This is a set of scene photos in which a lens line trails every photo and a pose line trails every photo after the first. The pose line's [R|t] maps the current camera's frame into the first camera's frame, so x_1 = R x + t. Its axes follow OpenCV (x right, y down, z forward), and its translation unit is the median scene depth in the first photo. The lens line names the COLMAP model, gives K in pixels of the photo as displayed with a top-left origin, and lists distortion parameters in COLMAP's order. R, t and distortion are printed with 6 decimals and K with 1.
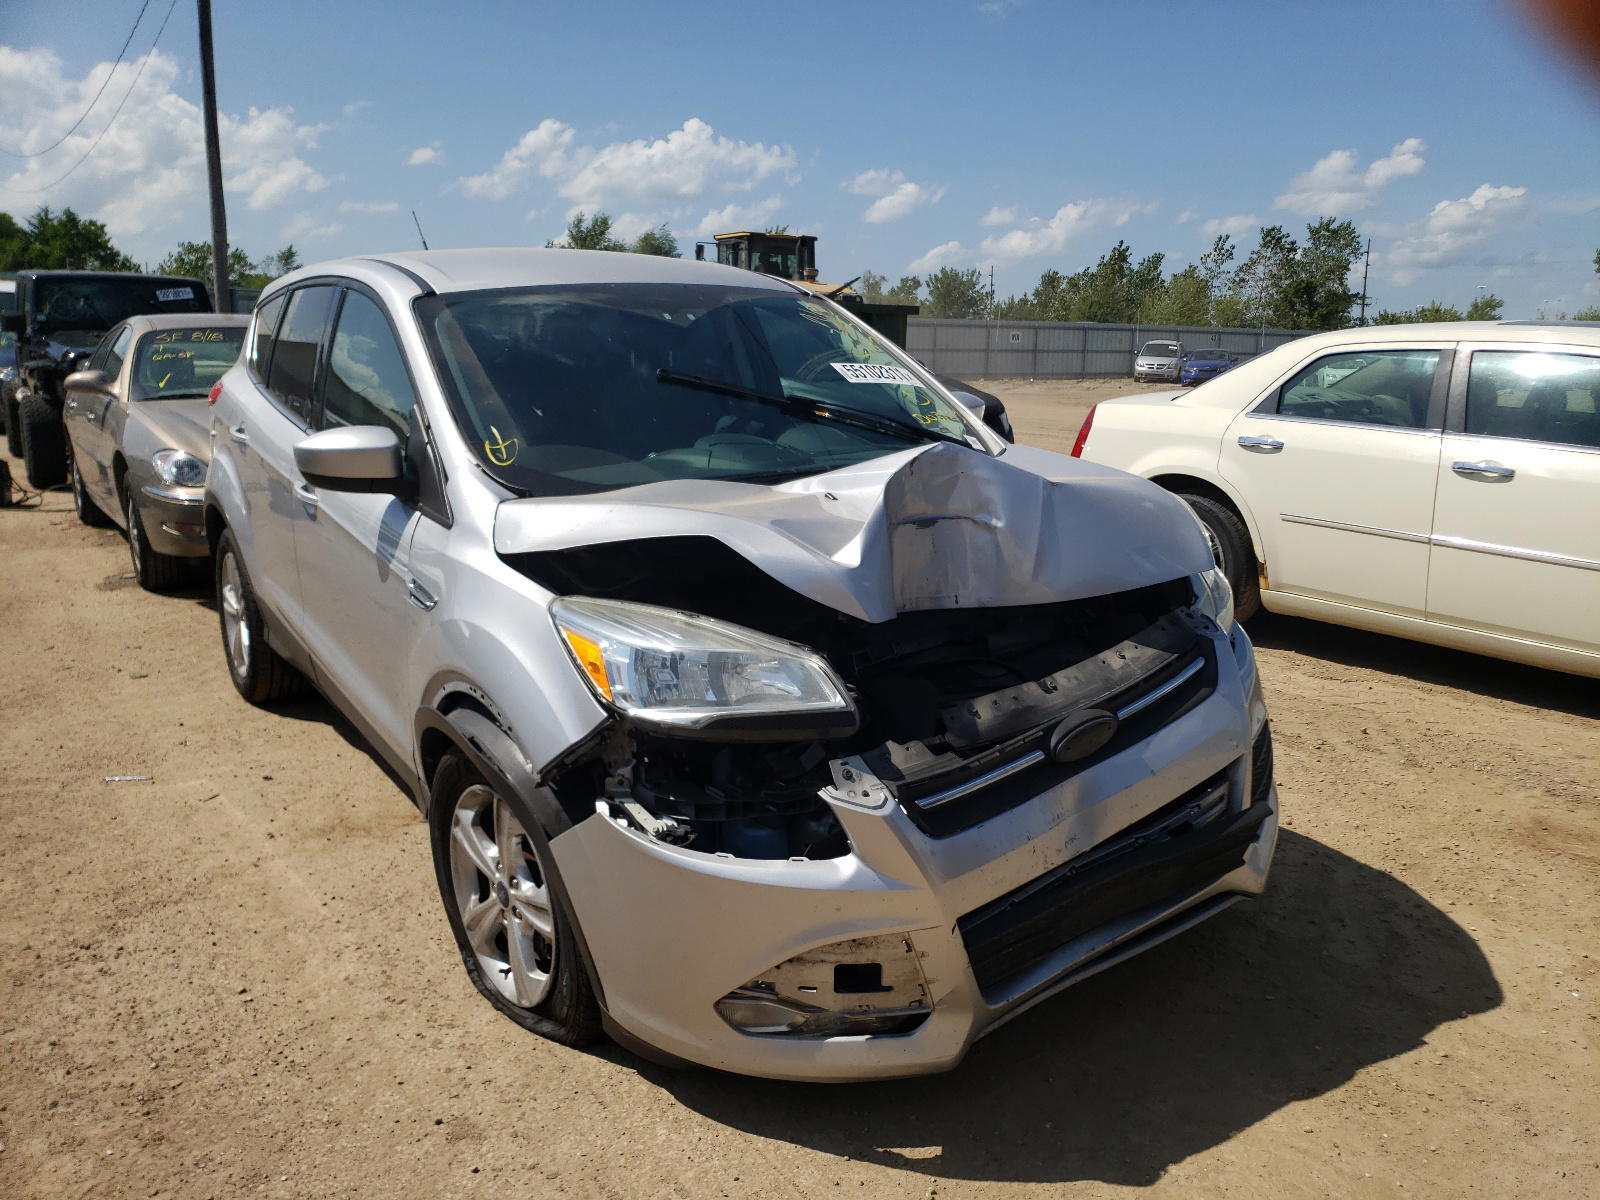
lens RADIAL K [[1226.1, 0, 800.0], [0, 1226.1, 600.0], [0, 0, 1]] dist [-0.002940, -0.002097]
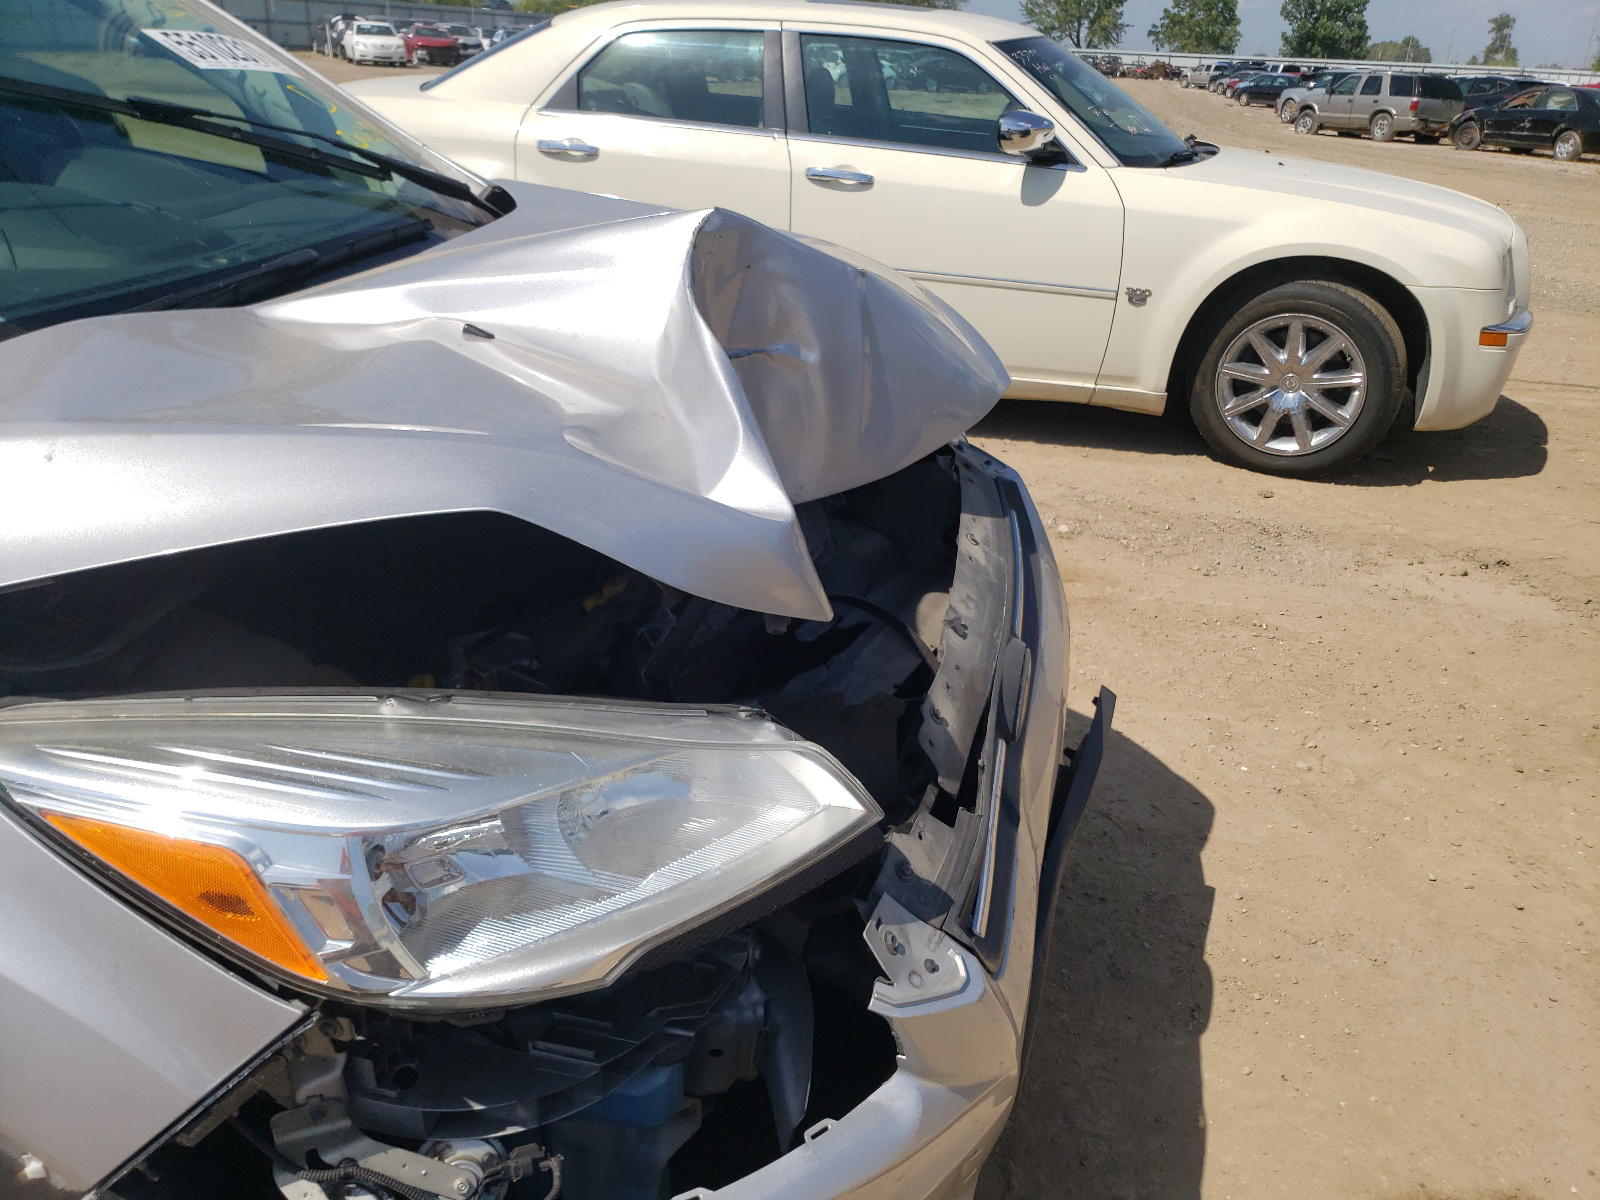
lens RADIAL K [[1266.5, 0, 797.8], [0, 1266.5, 620.6], [0, 0, 1]] dist [0.002124, -0.001644]
pose [[0.758501, -0.249017, 0.602218, -0.222815], [0.097409, 0.957055, 0.273053, -0.104960], [-0.644351, -0.148449, 0.750183, 0.552936]]
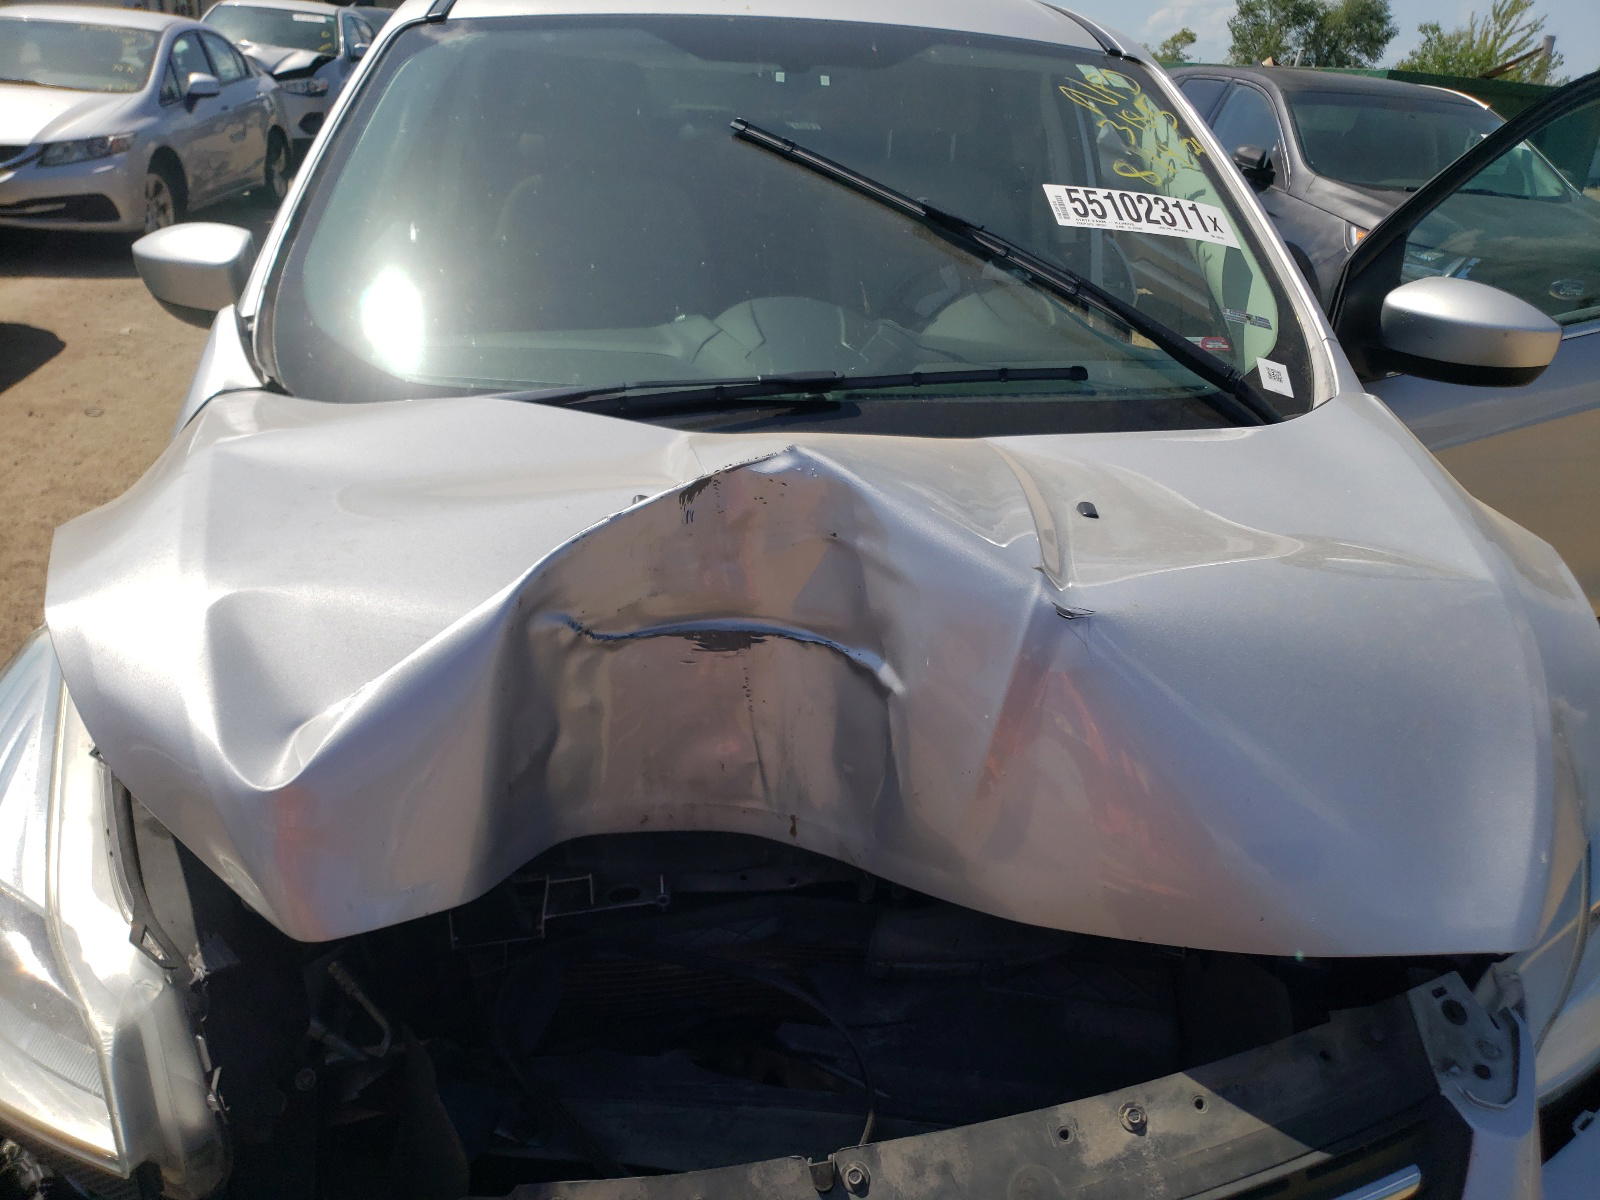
lens RADIAL K [[1226.1, 0, 800.0], [0, 1226.1, 600.0], [0, 0, 1]] dist [-0.002940, -0.002097]
pose [[0.886954, 0.218858, -0.406712, 0.285625], [-0.149558, 0.969250, 0.195412, -0.158016], [0.436973, -0.112494, 0.892412, 0.648251]]
